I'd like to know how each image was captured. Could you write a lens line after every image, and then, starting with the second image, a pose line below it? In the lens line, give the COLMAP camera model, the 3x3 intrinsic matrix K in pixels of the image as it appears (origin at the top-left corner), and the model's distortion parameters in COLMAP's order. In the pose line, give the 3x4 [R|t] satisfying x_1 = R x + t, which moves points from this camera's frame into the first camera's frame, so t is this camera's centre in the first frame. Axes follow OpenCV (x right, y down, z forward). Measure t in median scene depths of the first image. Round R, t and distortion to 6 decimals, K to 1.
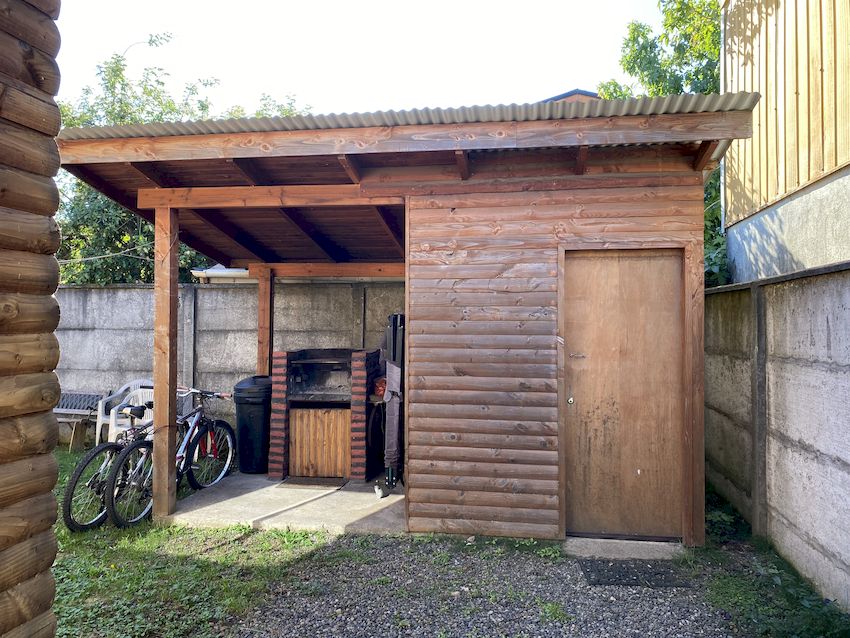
lens RADIAL K [[642.3, 0, 425.0], [0, 642.3, 319.0], [0, 0, 1]] dist [0.000267, 0.000017]
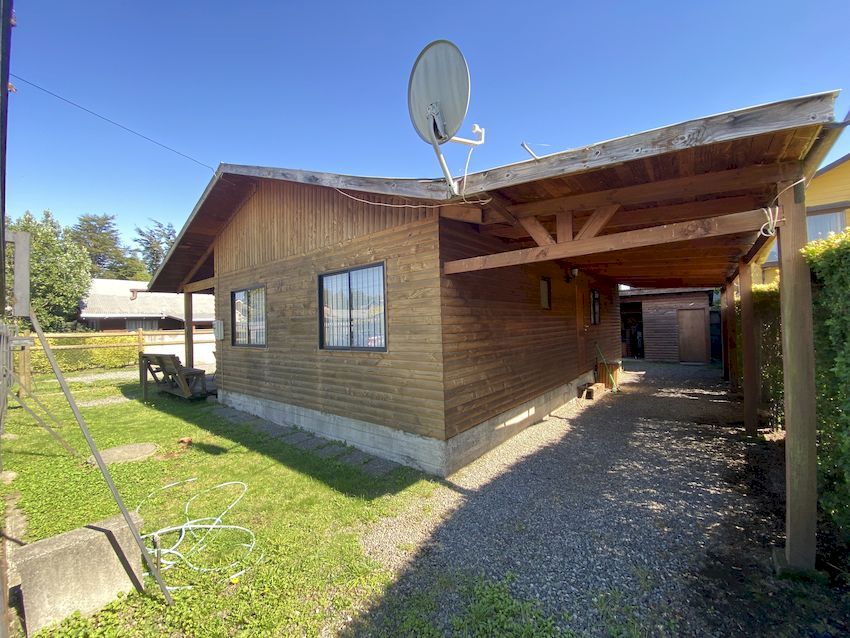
lens RADIAL K [[344.2, 0, 423.9], [0, 344.2, 317.4], [0, 0, 1]] dist [0.028761, -0.025767]
pose [[0.865895, -0.041045, -0.498540, -0.178749], [0.037933, 0.999146, -0.016375, -0.070018], [0.498786, -0.004732, 0.866712, -2.574515]]
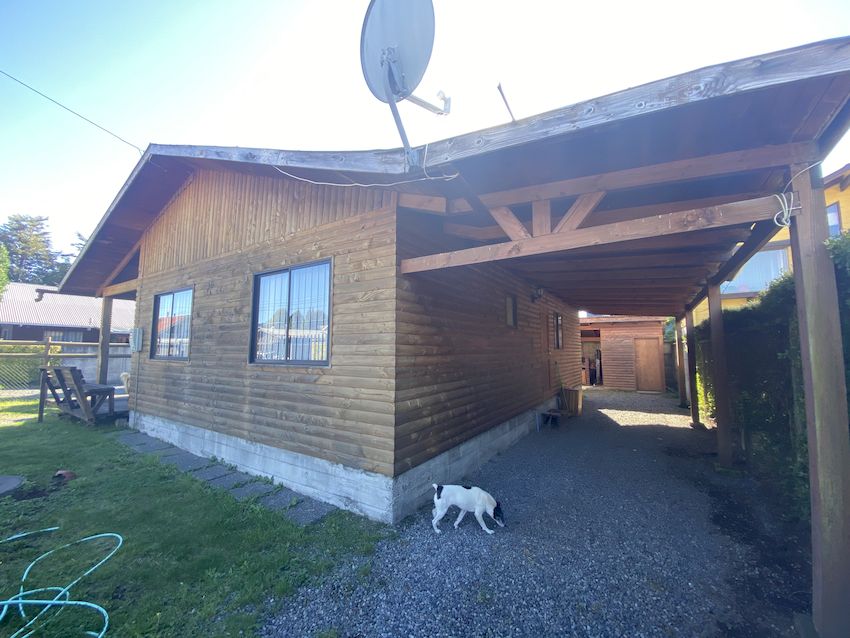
lens RADIAL K [[344.2, 0, 423.9], [0, 344.2, 317.4], [0, 0, 1]] dist [0.028761, -0.025767]
pose [[0.913728, -0.042254, -0.404123, -0.219914], [0.007748, 0.996209, -0.086643, -0.038685], [0.406252, 0.076037, 0.910592, -2.453476]]
